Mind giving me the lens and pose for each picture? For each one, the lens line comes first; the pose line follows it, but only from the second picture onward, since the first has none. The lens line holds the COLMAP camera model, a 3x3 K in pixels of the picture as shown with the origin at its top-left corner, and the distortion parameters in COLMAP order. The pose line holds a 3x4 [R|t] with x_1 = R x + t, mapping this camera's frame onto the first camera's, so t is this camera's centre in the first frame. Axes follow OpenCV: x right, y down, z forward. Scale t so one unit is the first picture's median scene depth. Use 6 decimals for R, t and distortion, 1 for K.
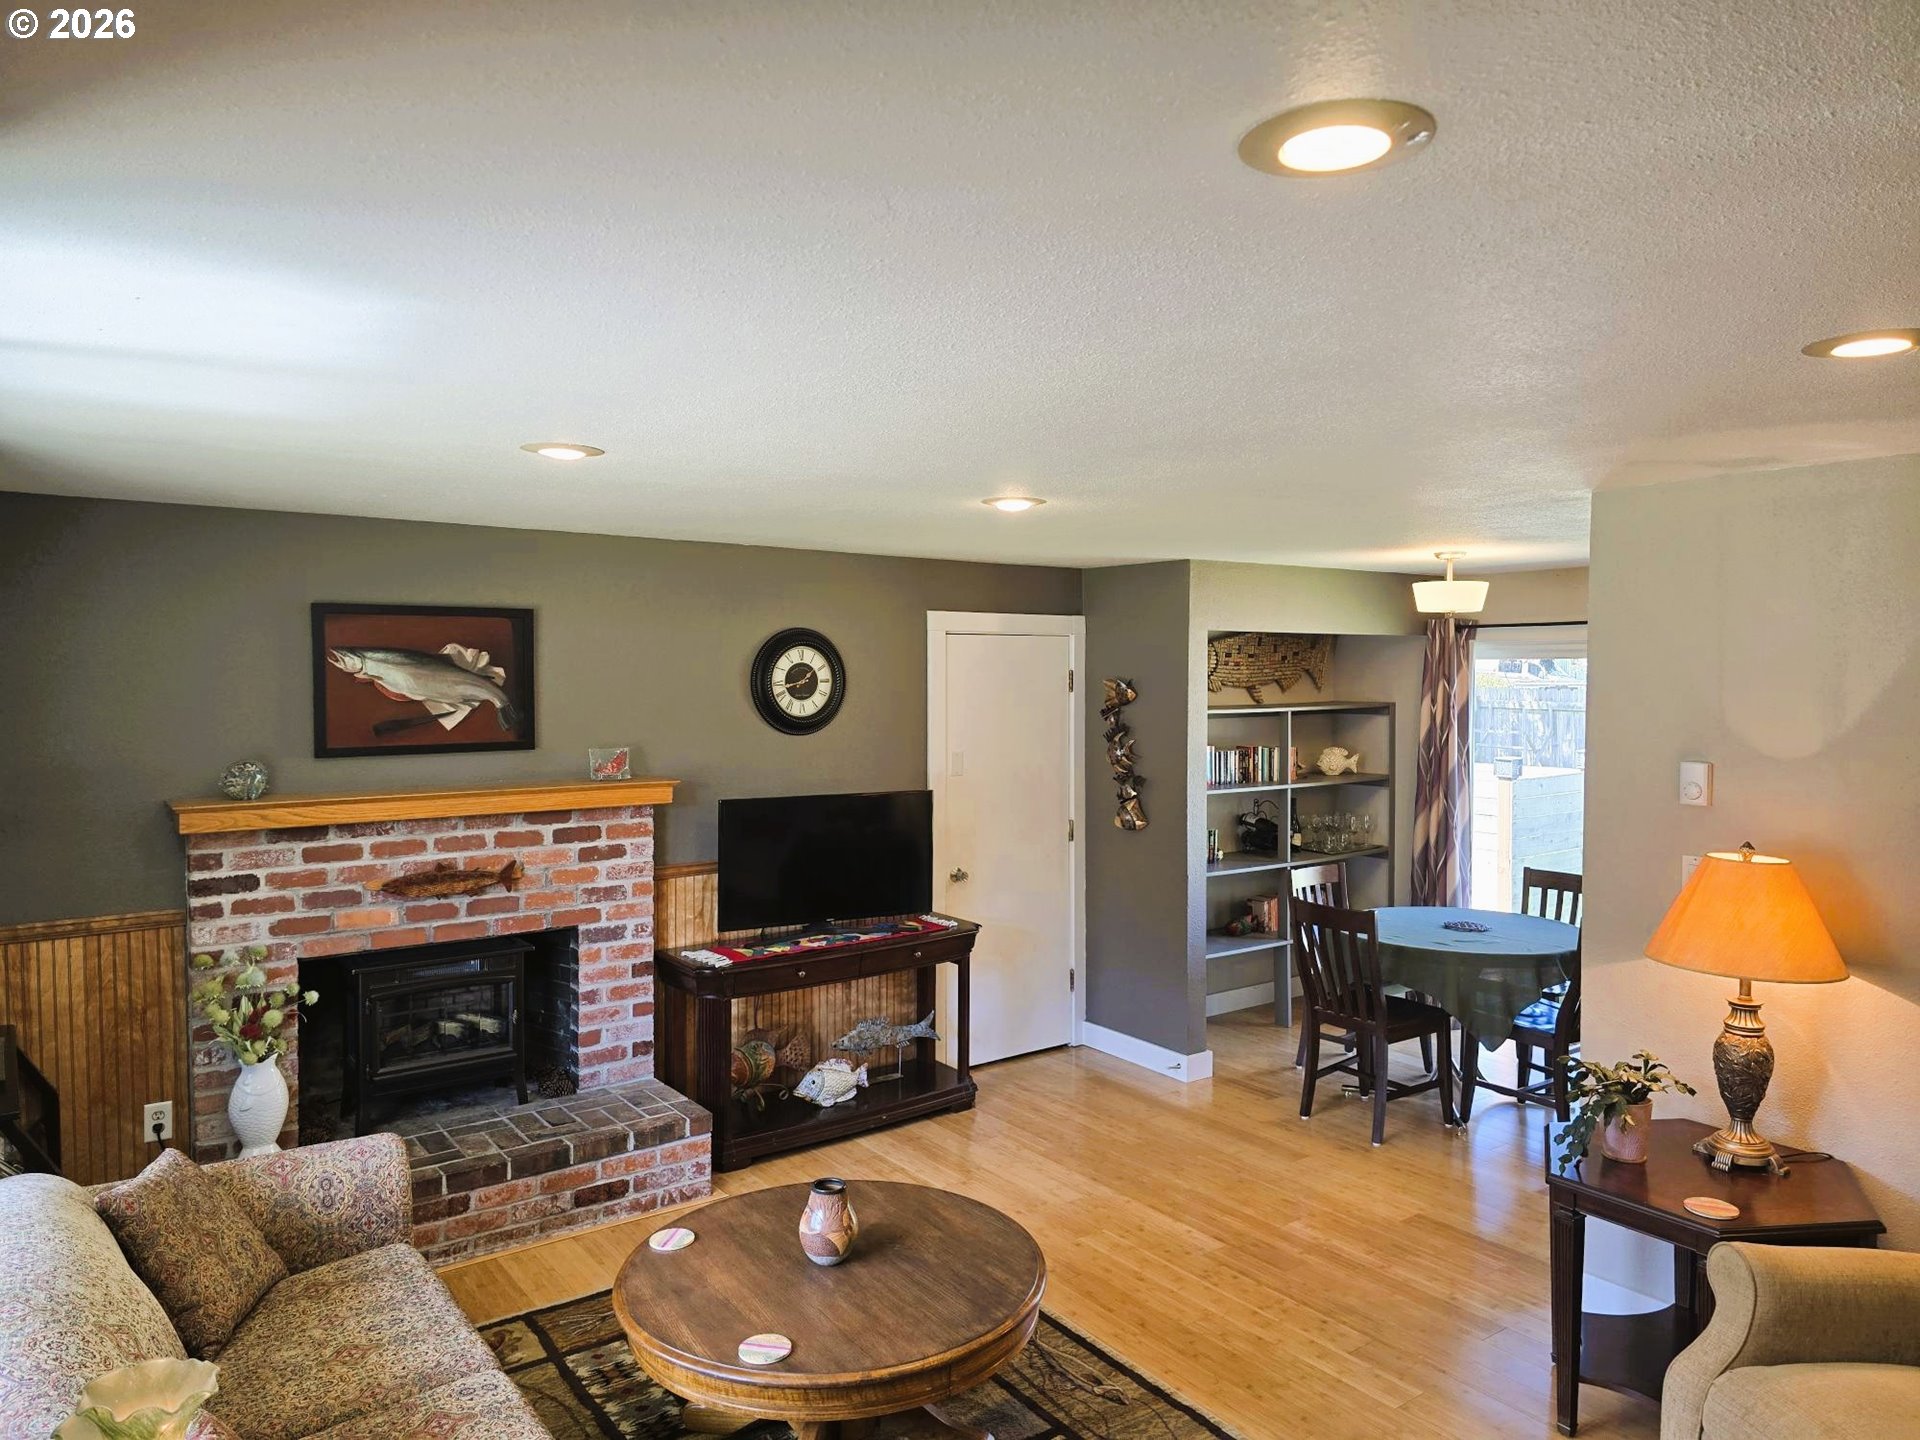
lens RADIAL K [[1283.4, 0, 955.9], [0, 1283.4, 715.9], [0, 0, 1]] dist [0.076568, -0.007048]
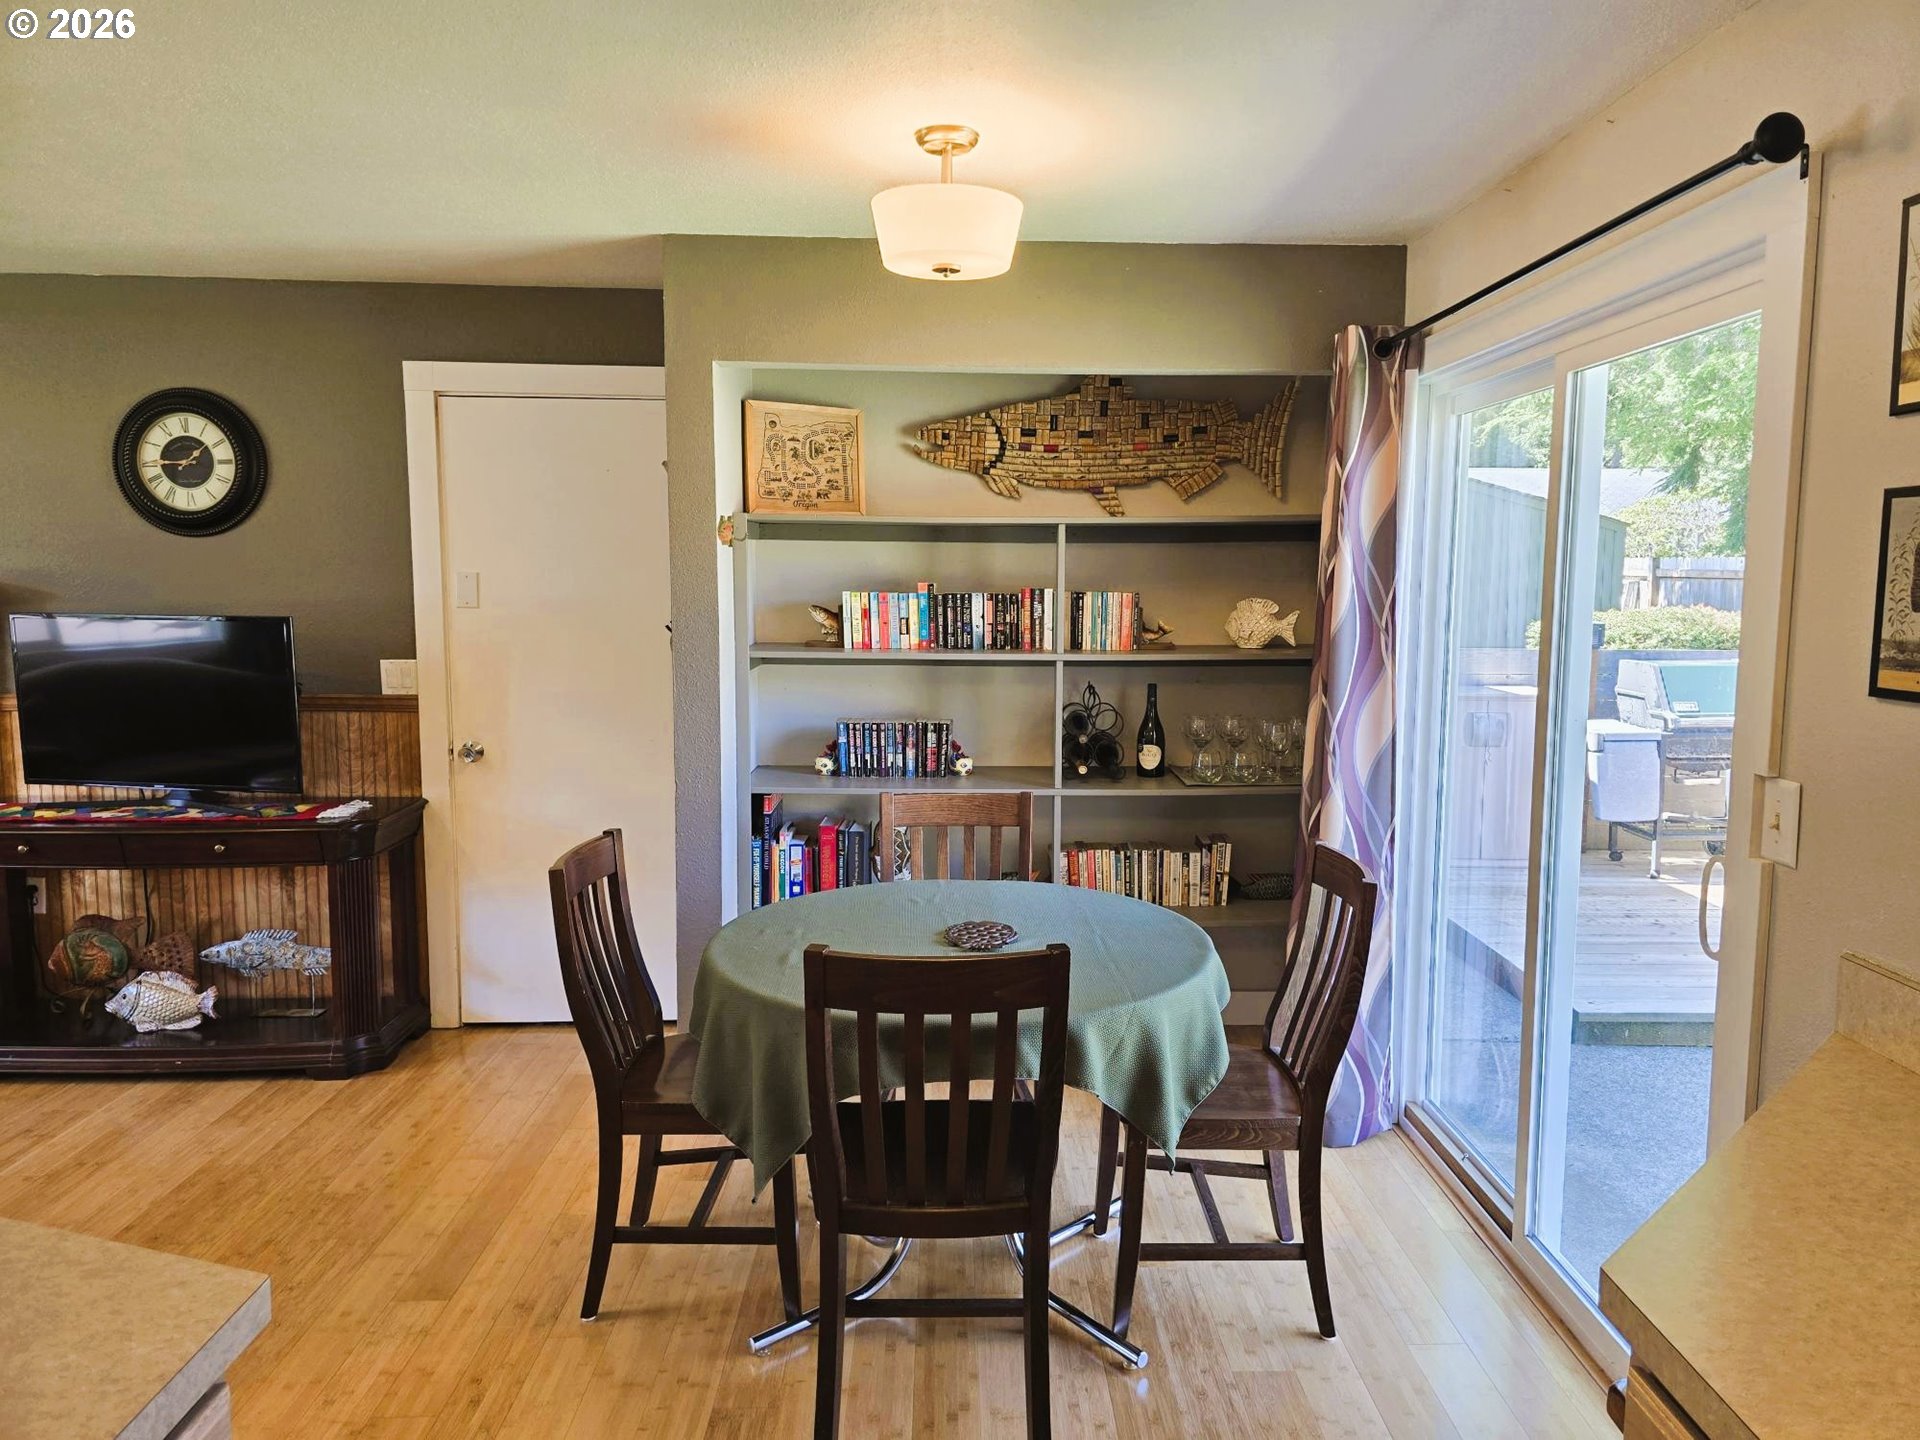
lens RADIAL K [[1283.4, 0, 961.8], [0, 1283.4, 728.3], [0, 0, 1]] dist [0.076568, -0.007048]
pose [[0.818469, 0.070915, -0.570158, 0.680325], [-0.027192, 0.996023, 0.084849, 0.048590], [0.573907, -0.053942, 0.817142, 0.633002]]
